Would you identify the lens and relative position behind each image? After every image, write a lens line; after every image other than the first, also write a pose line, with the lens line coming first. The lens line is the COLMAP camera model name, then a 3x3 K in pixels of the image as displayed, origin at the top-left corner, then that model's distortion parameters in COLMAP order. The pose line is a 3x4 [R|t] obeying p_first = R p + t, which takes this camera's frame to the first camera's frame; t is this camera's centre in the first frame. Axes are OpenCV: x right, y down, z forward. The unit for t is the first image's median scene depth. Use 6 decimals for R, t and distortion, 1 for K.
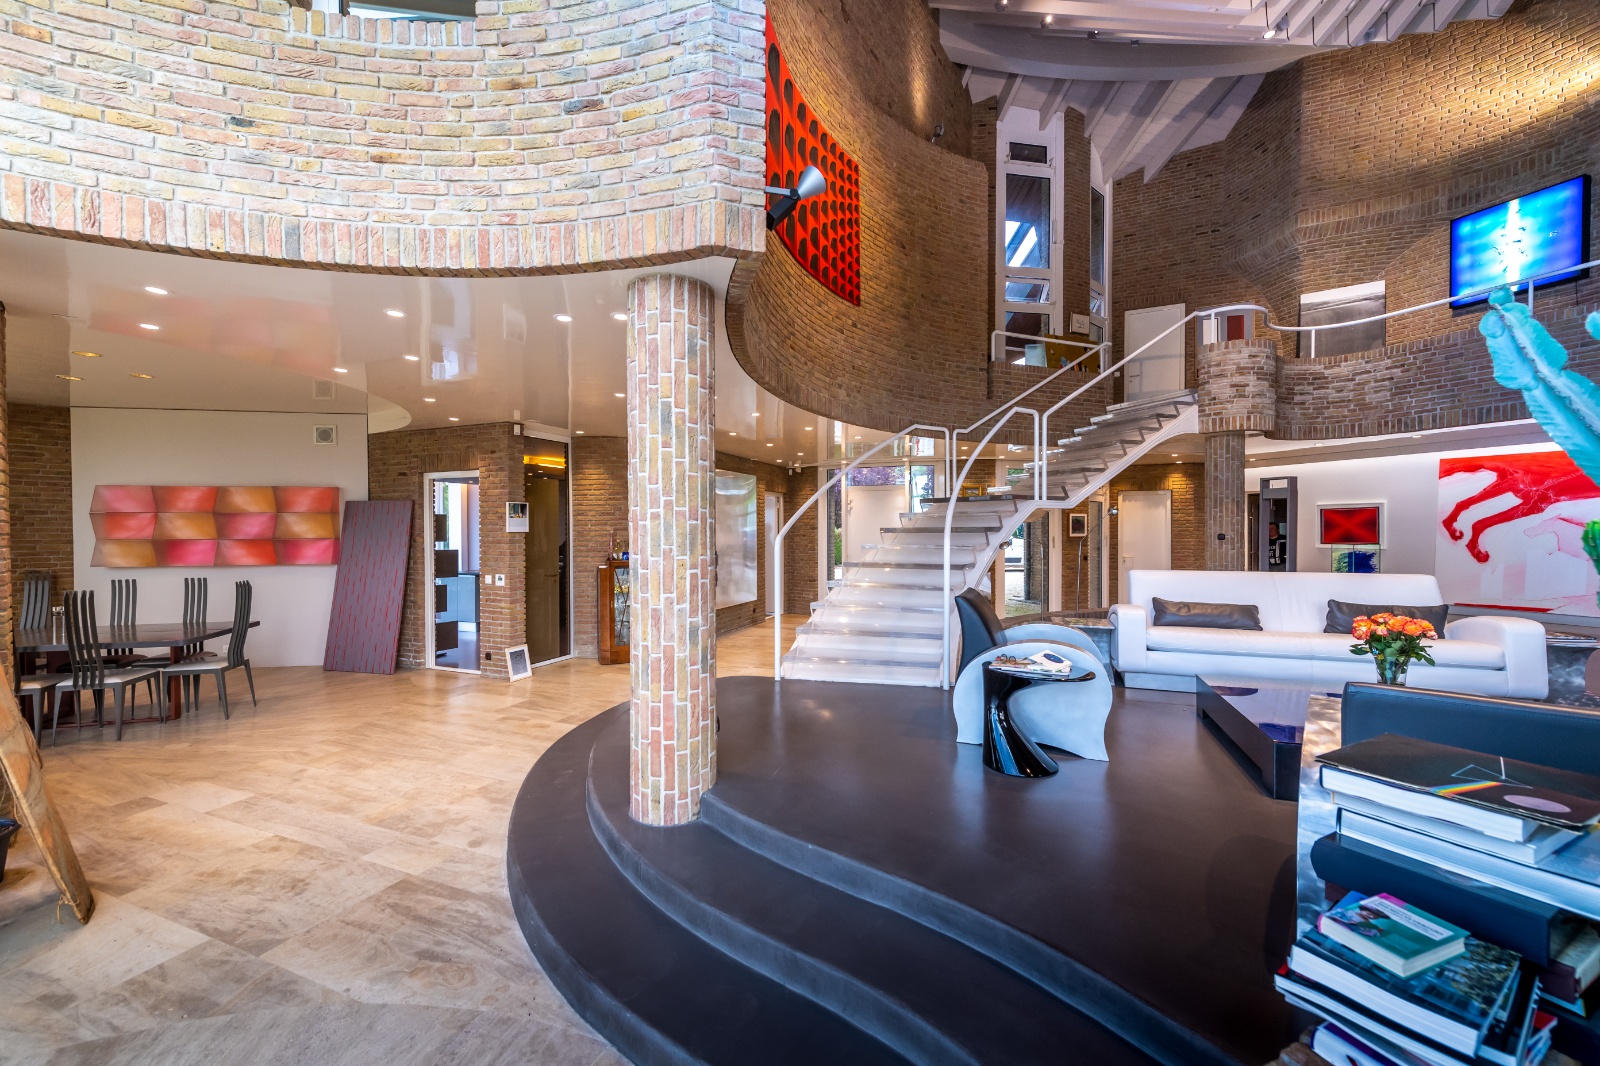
lens RADIAL K [[613.4, 0, 803.1], [0, 613.4, 542.1], [0, 0, 1]] dist [0.020690, -0.006081]
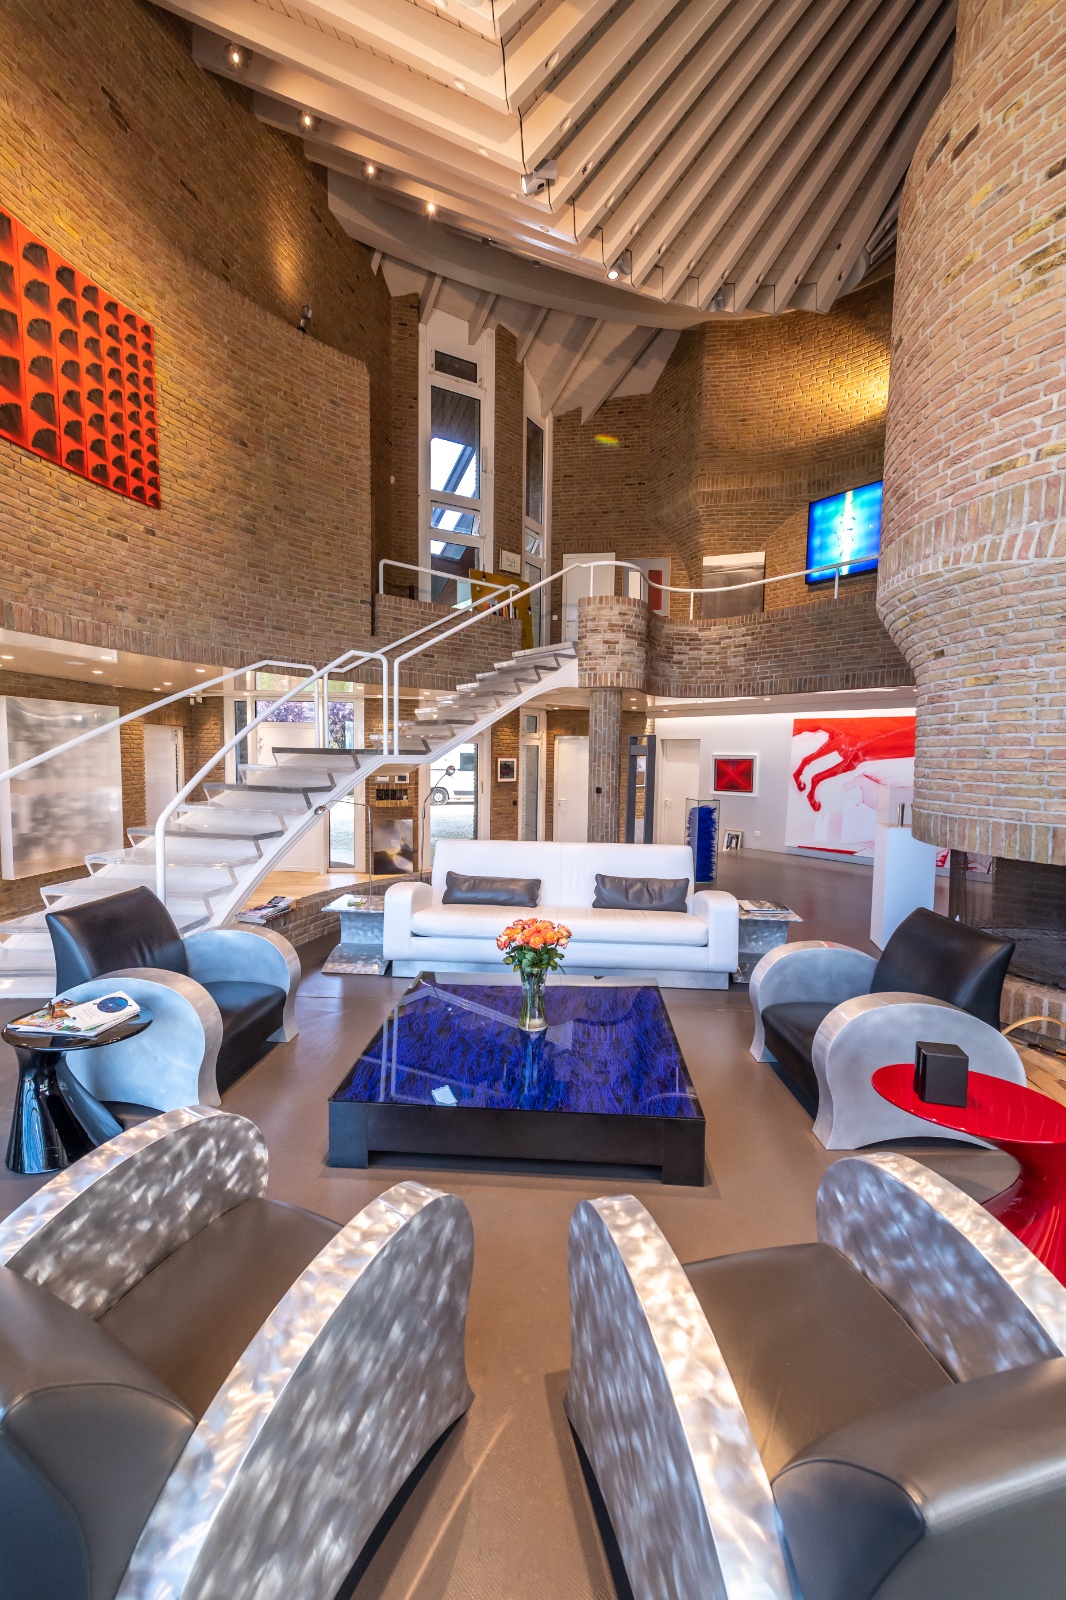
lens RADIAL K [[613.4, 0, 533.0], [0, 613.4, 800.0], [0, 0, 1]] dist [0.020690, -0.006081]
pose [[0.960957, -0.001989, 0.276692, 0.263457], [-0.014303, 0.998280, 0.056853, -0.044294], [-0.276329, -0.058591, 0.959275, 0.051146]]
